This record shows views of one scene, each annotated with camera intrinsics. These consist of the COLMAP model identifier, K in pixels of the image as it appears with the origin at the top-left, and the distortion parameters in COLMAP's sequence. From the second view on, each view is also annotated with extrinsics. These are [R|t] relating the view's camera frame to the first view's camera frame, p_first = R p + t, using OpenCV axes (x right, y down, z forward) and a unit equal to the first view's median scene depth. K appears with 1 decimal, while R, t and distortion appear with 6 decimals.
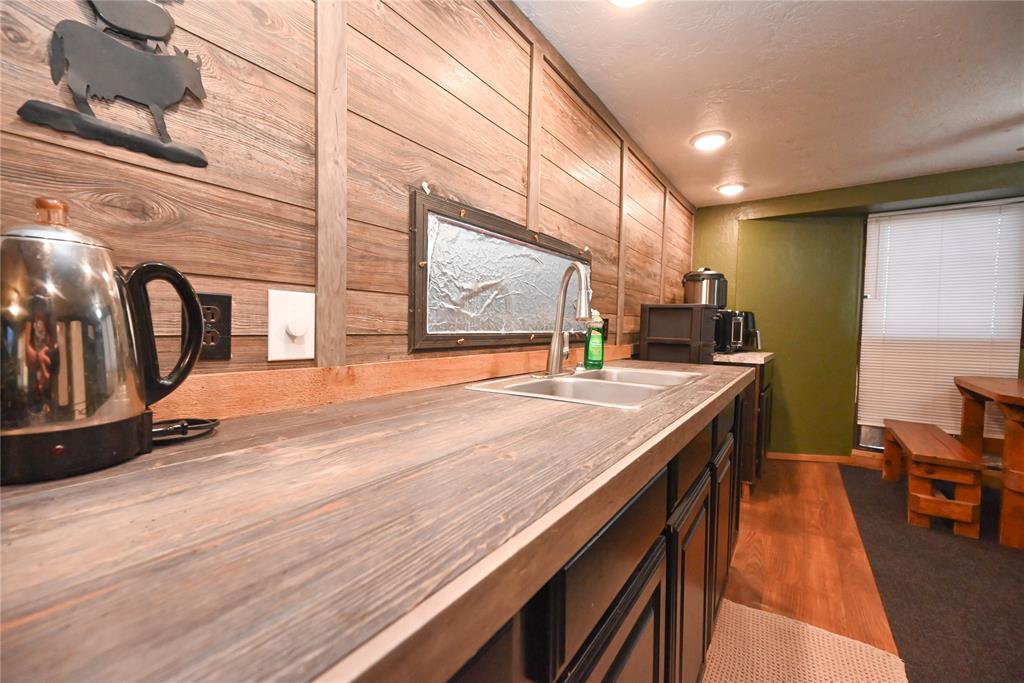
lens RADIAL K [[402.9, 0, 512.0], [0, 402.9, 341.5], [0, 0, 1]] dist [-0.000733, -0.000139]
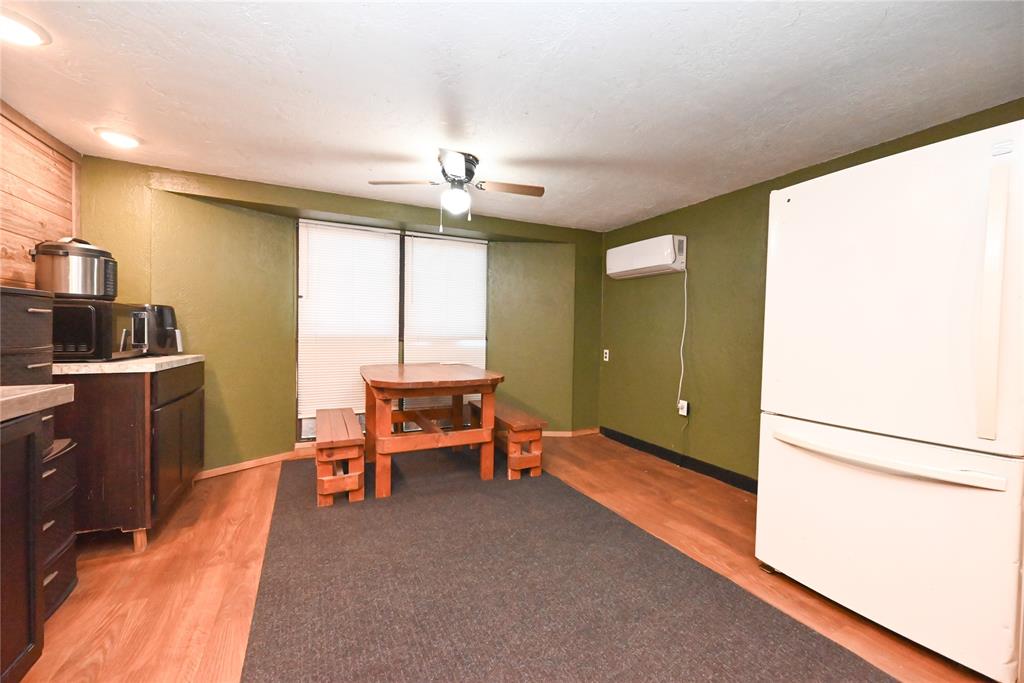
lens RADIAL K [[402.9, 0, 512.0], [0, 402.9, 341.5], [0, 0, 1]] dist [-0.000733, -0.000139]
pose [[0.473474, -0.030368, 0.880284, 0.238298], [0.026159, 0.999449, 0.020408, -0.000913], [-0.880419, 0.013365, 0.474007, 0.016608]]
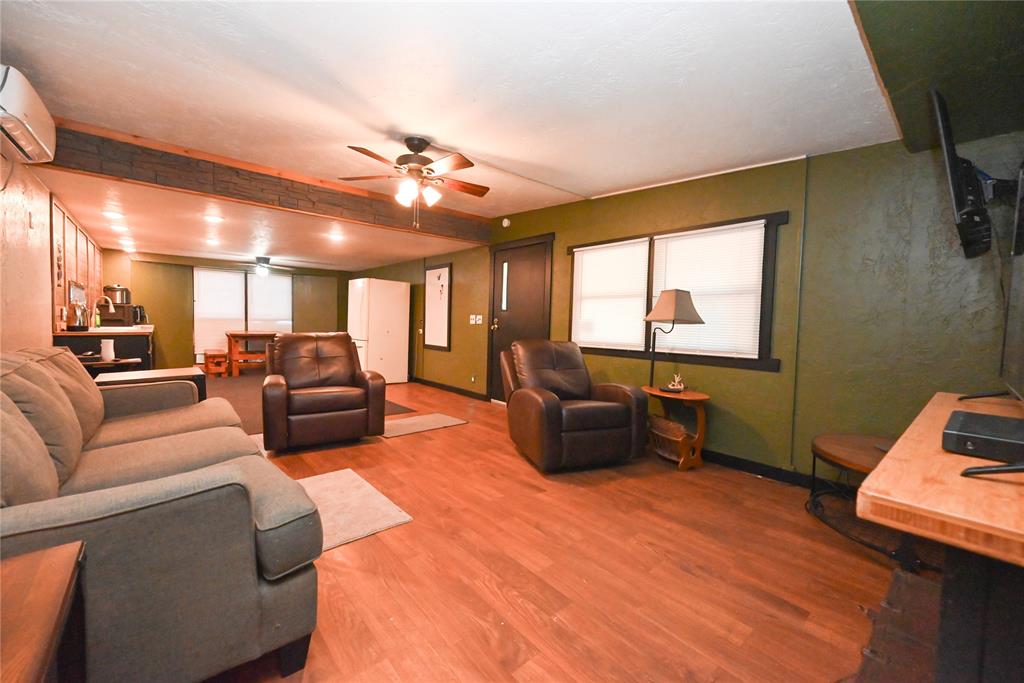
lens RADIAL K [[401.8, 0, 513.5], [0, 401.8, 337.6], [0, 0, 1]] dist [0.000482, -0.000006]
pose [[0.222226, -0.051301, 0.973645, -1.221825], [0.018702, 0.998655, 0.048350, 0.032313], [-0.974816, 0.007464, 0.222887, -1.619668]]
